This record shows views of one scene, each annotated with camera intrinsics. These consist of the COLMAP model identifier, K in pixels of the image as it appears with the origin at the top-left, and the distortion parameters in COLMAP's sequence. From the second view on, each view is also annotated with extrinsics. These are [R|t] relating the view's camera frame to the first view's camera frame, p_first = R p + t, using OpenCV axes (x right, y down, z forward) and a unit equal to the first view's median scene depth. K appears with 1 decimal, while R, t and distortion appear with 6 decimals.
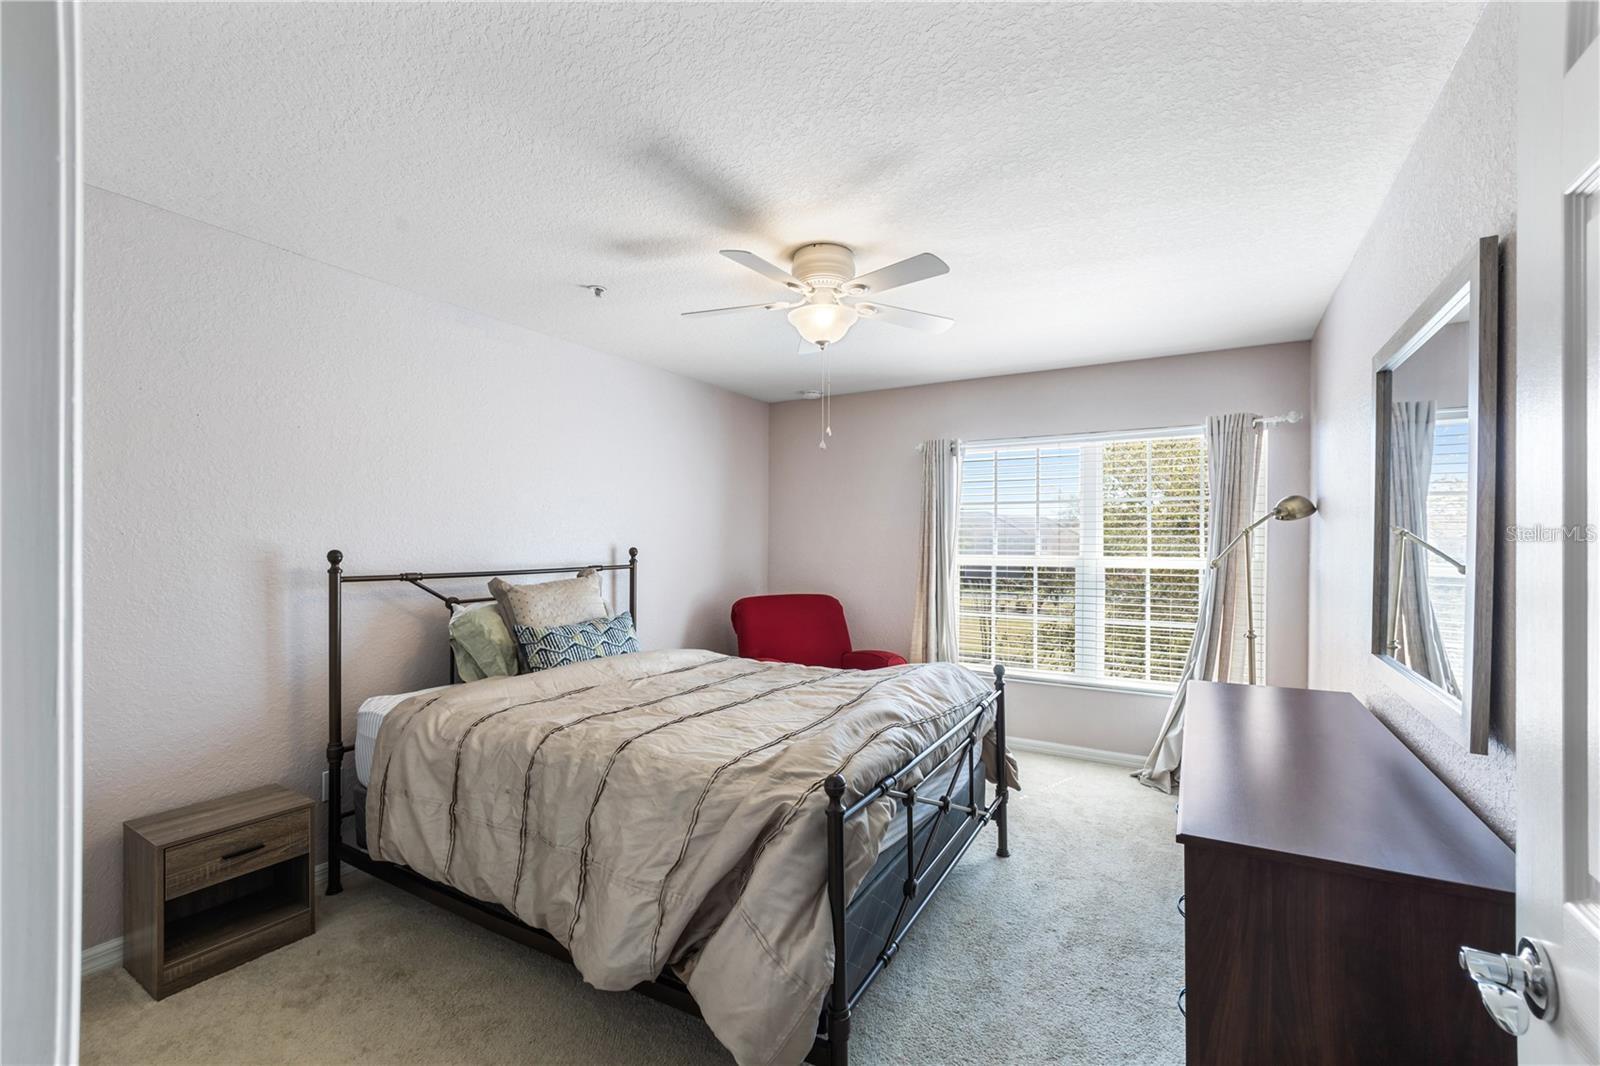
lens RADIAL K [[690.7, 0, 799.2], [0, 690.7, 538.6], [0, 0, 1]] dist [0.002075, -0.000051]
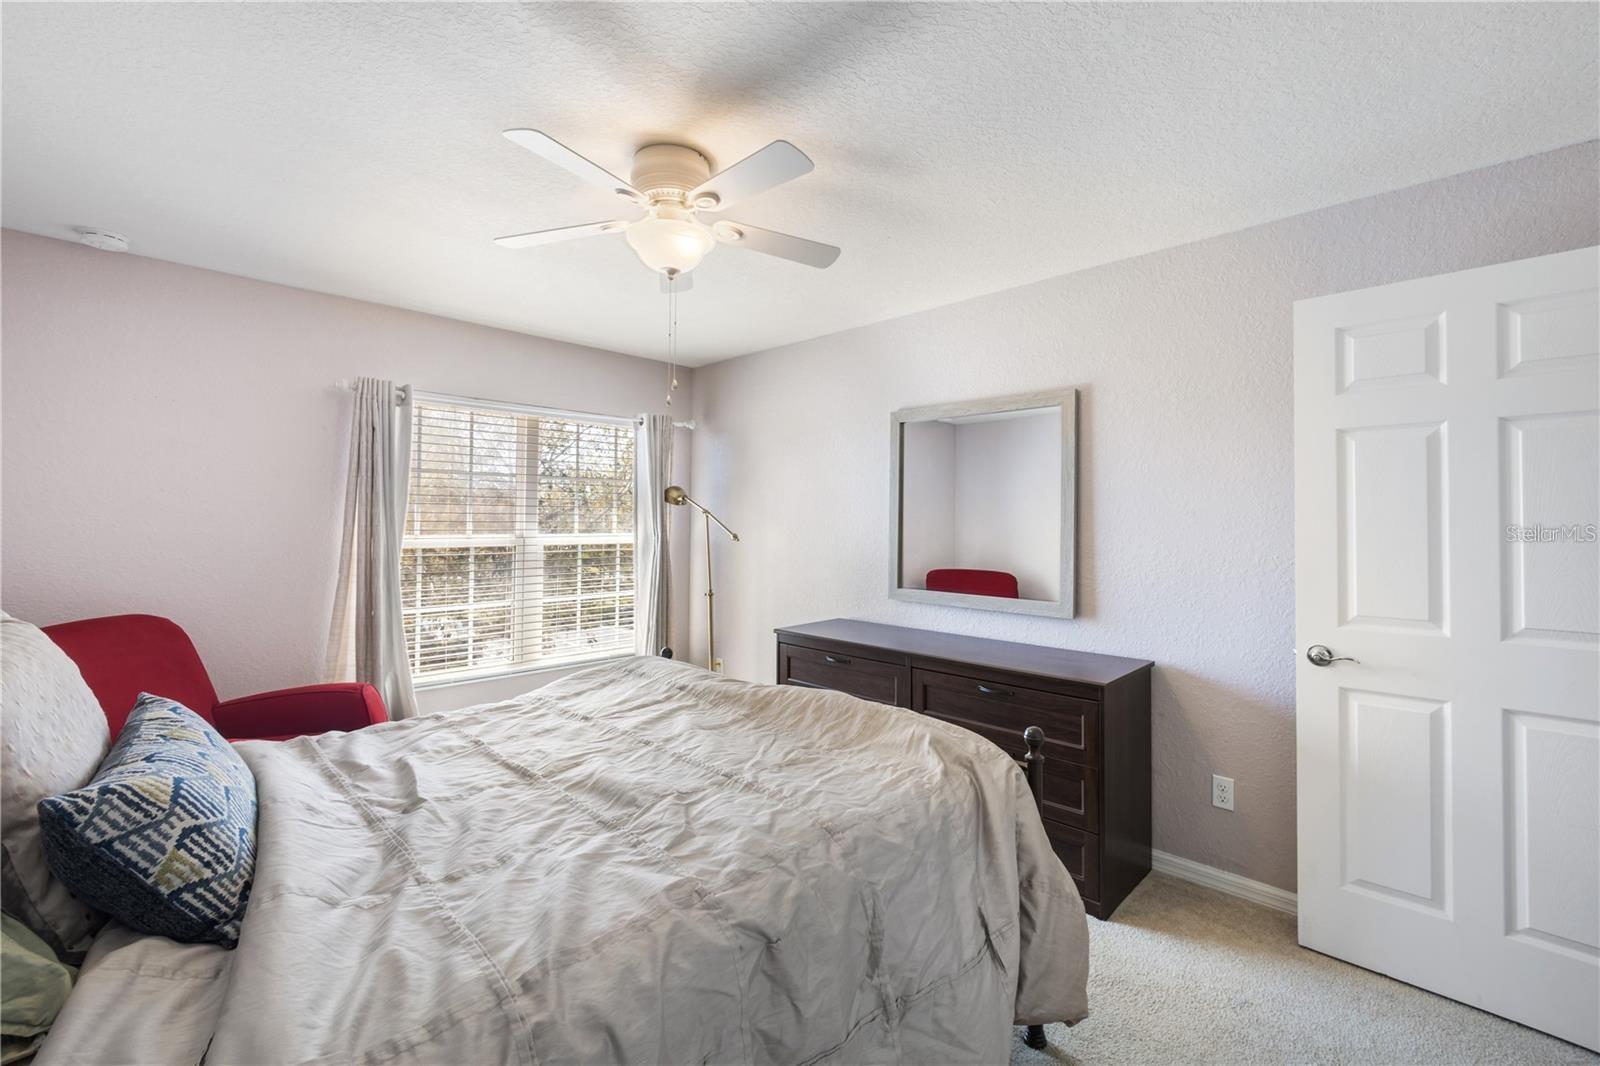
lens RADIAL K [[697.1, 0, 798.9], [0, 697.1, 503.3], [0, 0, 1]] dist [0.015401, 0.000043]
pose [[0.252924, 0.022580, 0.967223, -0.405216], [-0.009768, 0.999736, -0.020785, -0.000830], [-0.967437, -0.004191, 0.253078, 0.376300]]
